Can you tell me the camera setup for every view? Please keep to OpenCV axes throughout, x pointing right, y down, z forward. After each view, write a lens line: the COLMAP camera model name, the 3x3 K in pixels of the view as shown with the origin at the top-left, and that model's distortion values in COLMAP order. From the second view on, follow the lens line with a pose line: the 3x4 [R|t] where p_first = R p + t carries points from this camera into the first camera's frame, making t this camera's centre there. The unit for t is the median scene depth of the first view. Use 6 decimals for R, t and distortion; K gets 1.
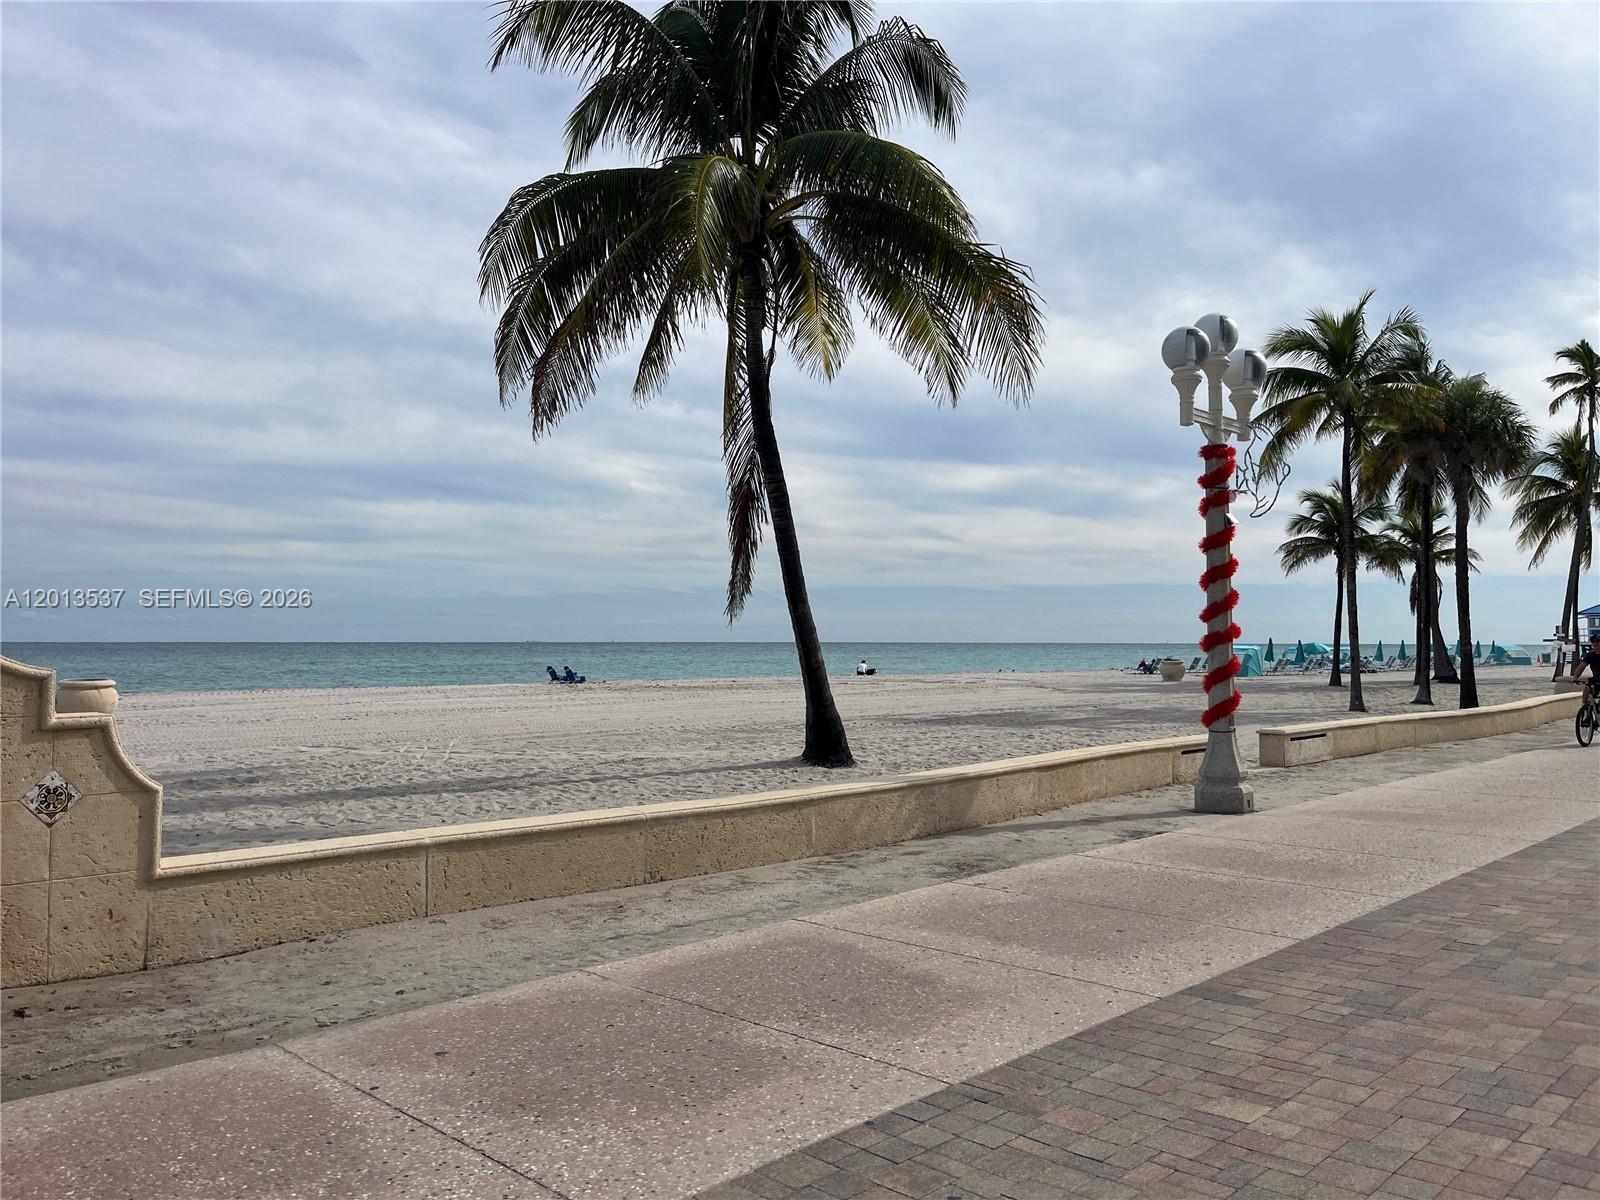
lens RADIAL K [[1179.2, 0, 800.0], [0, 1179.2, 600.0], [0, 0, 1]] dist [0.111566, -0.194255]
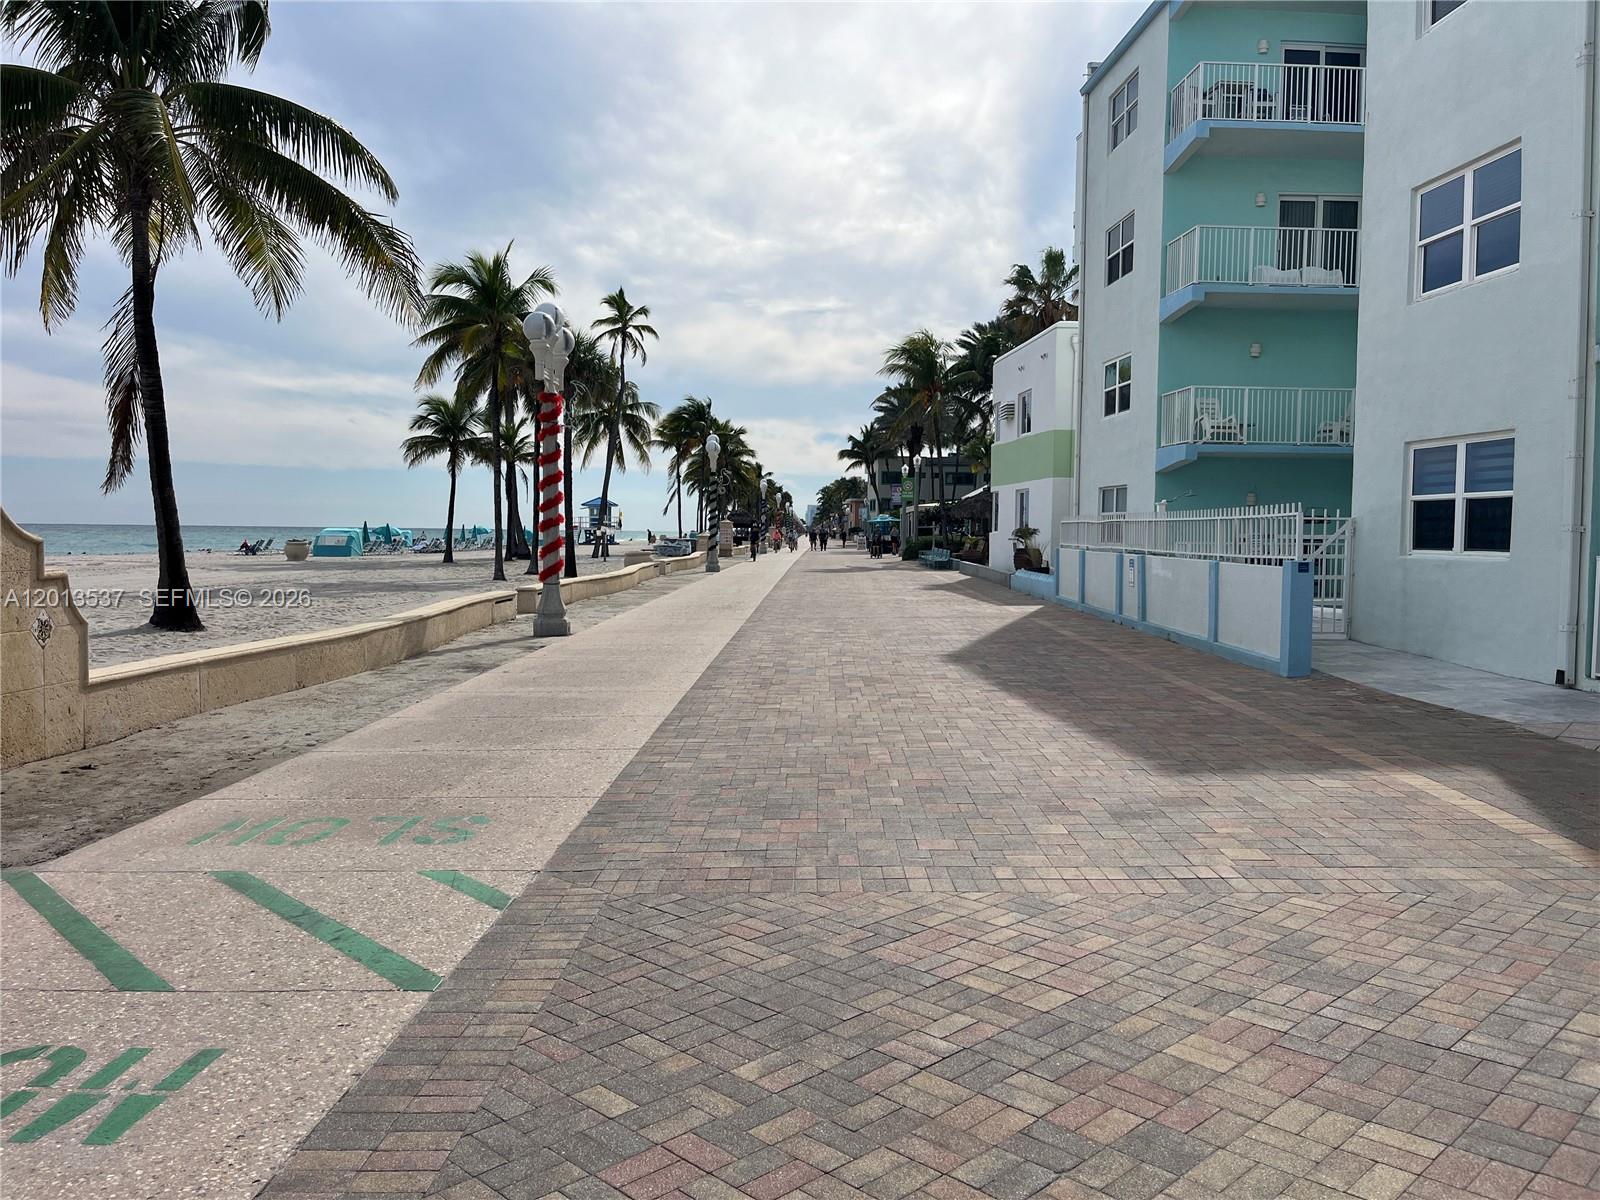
lens RADIAL K [[1179.2, 0, 800.0], [0, 1179.2, 600.0], [0, 0, 1]] dist [0.111566, -0.194255]
pose [[0.712685, -0.033999, 0.700660, -0.356379], [-0.034747, 0.995888, 0.083668, -0.005620], [-0.700624, -0.083975, 0.708572, -0.223037]]
